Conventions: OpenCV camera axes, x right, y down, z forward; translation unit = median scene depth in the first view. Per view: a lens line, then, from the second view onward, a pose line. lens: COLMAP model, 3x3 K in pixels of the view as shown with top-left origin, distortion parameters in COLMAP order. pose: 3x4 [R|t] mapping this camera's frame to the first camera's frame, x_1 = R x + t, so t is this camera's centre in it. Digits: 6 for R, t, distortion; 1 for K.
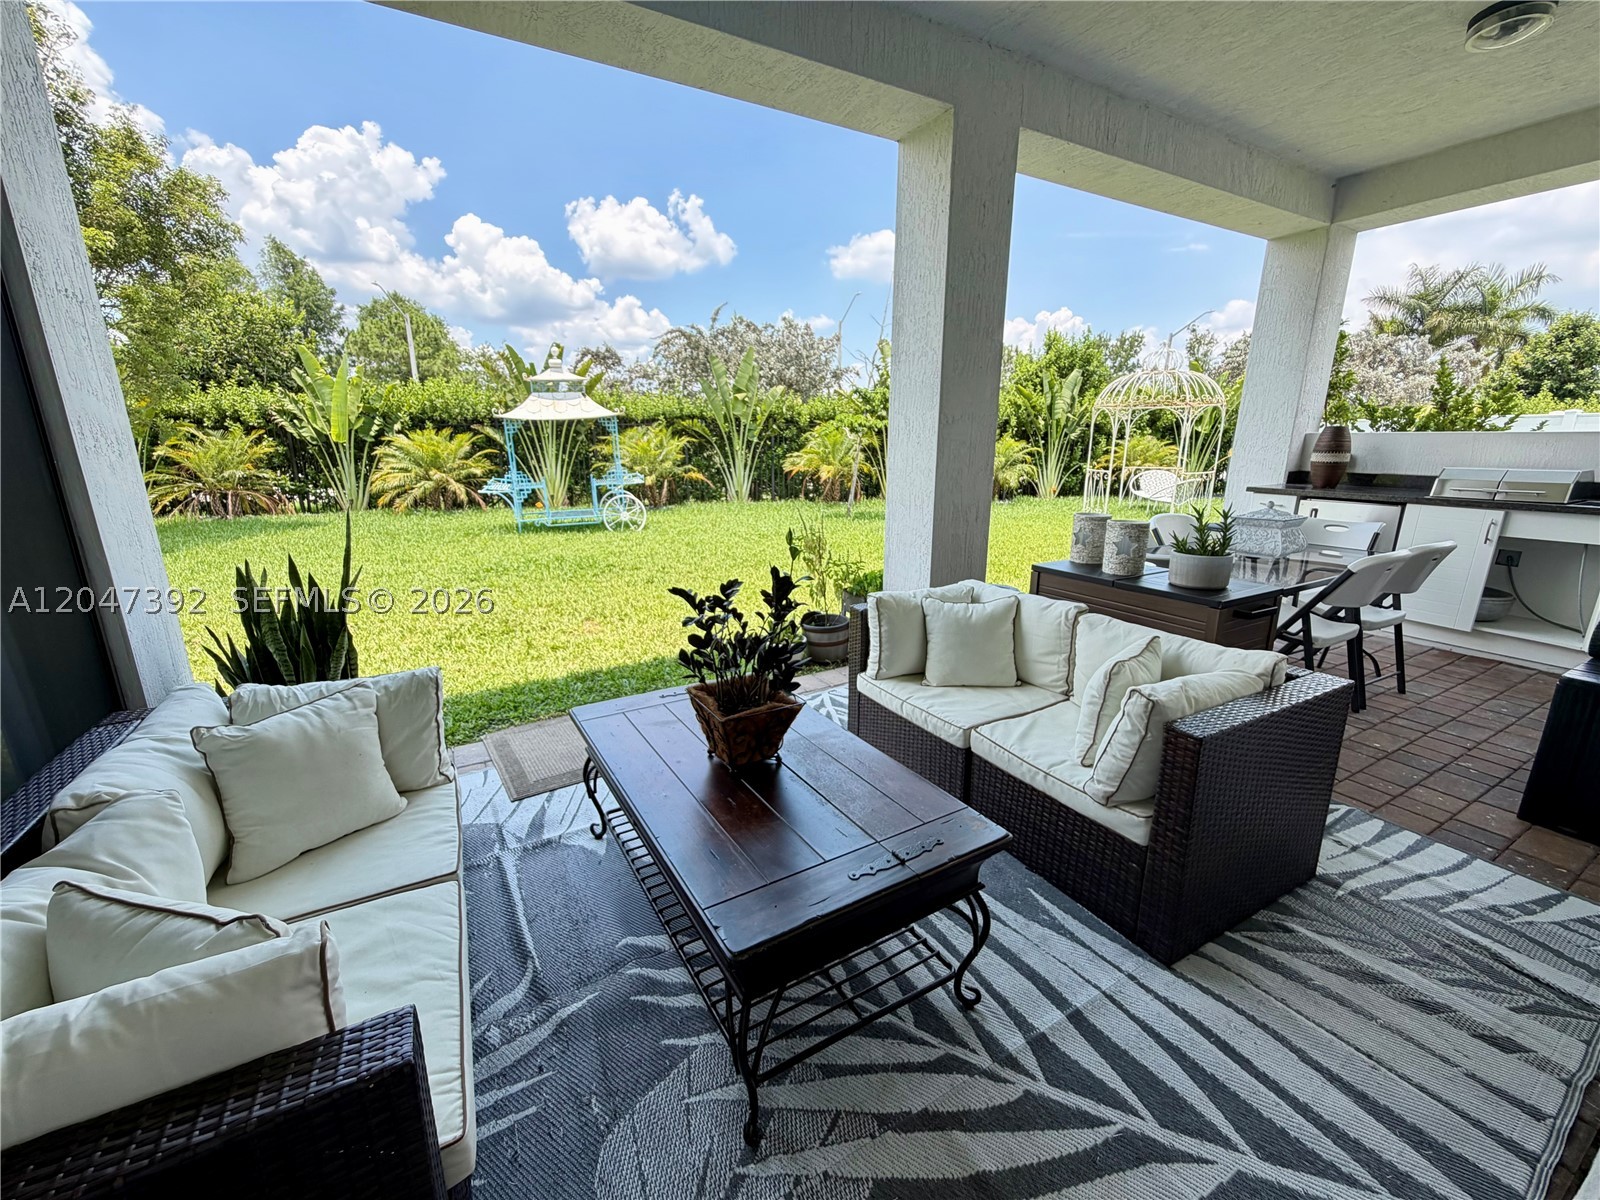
lens RADIAL K [[643.3, 0, 800.2], [0, 643.3, 594.7], [0, 0, 1]] dist [-0.000797, 0.001571]
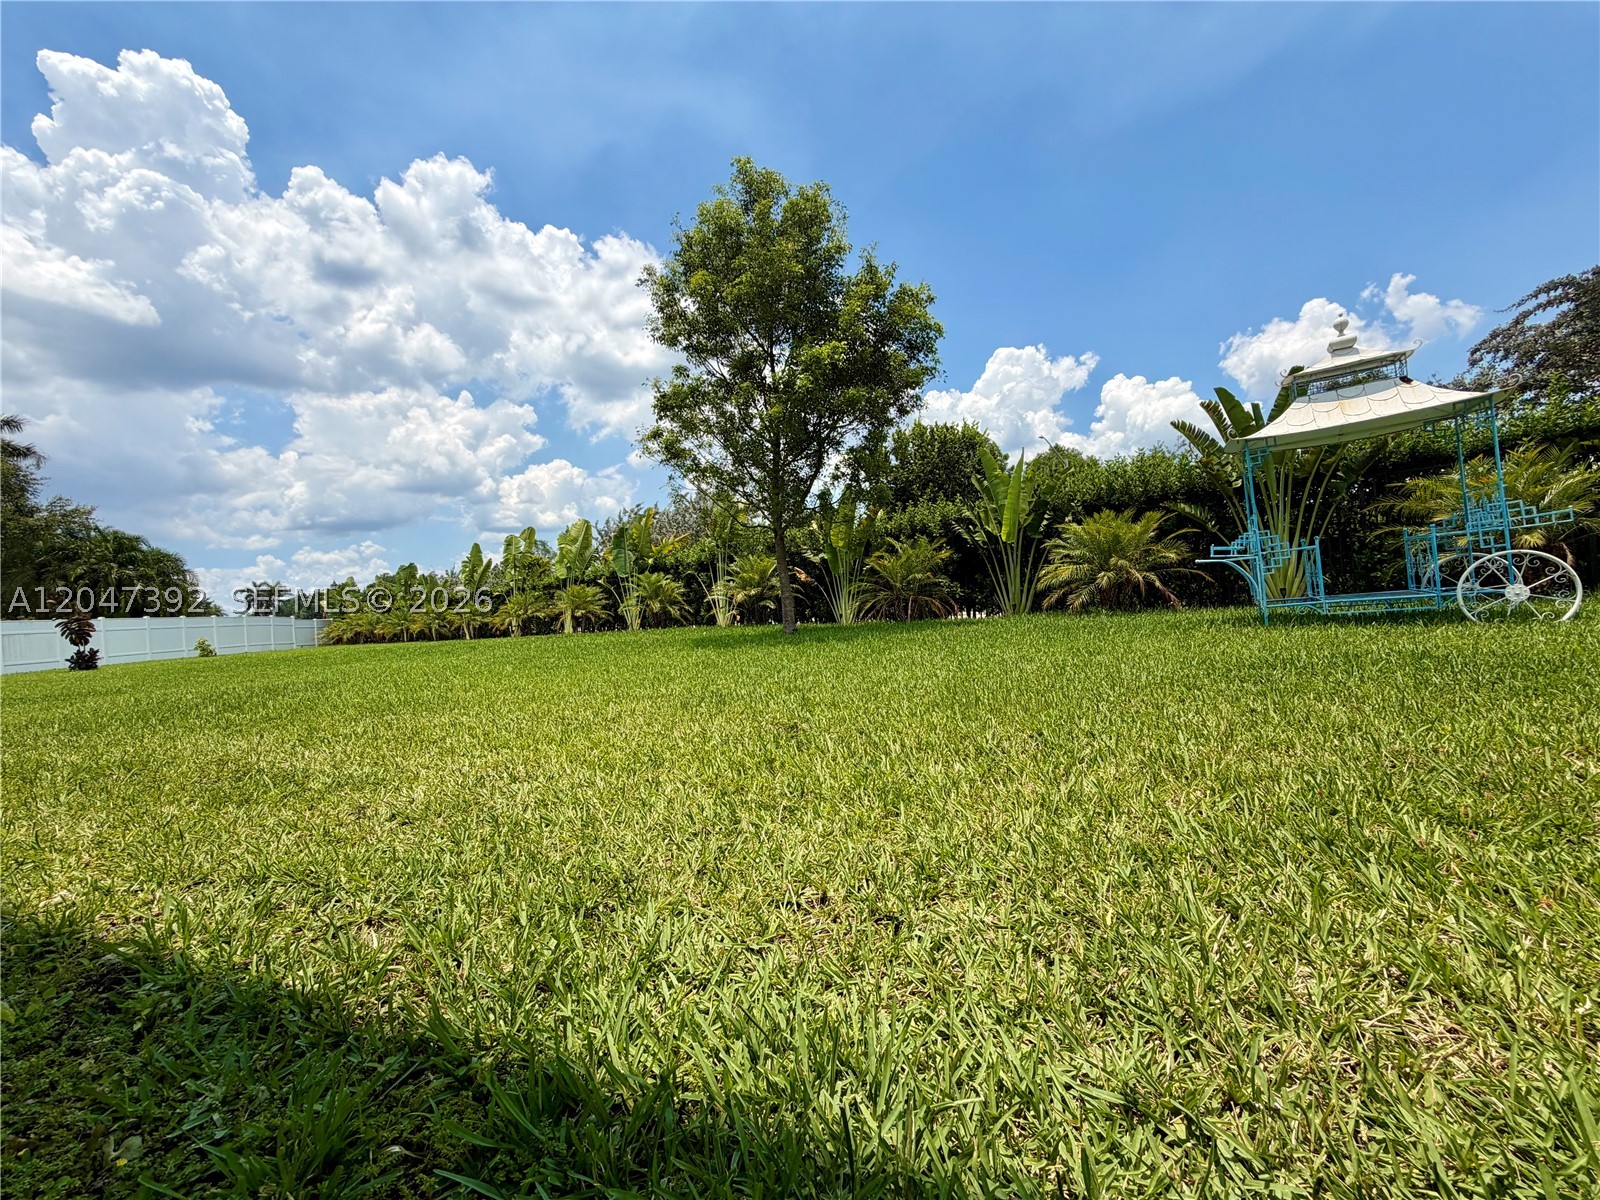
lens RADIAL K [[643.3, 0, 795.6], [0, 643.3, 599.2], [0, 0, 1]] dist [-0.000797, 0.001571]
pose [[0.607901, -0.043187, -0.792837, -0.179968], [-0.126899, 0.980401, -0.150702, 0.018039], [0.783807, 0.192222, 0.590507, 0.240731]]
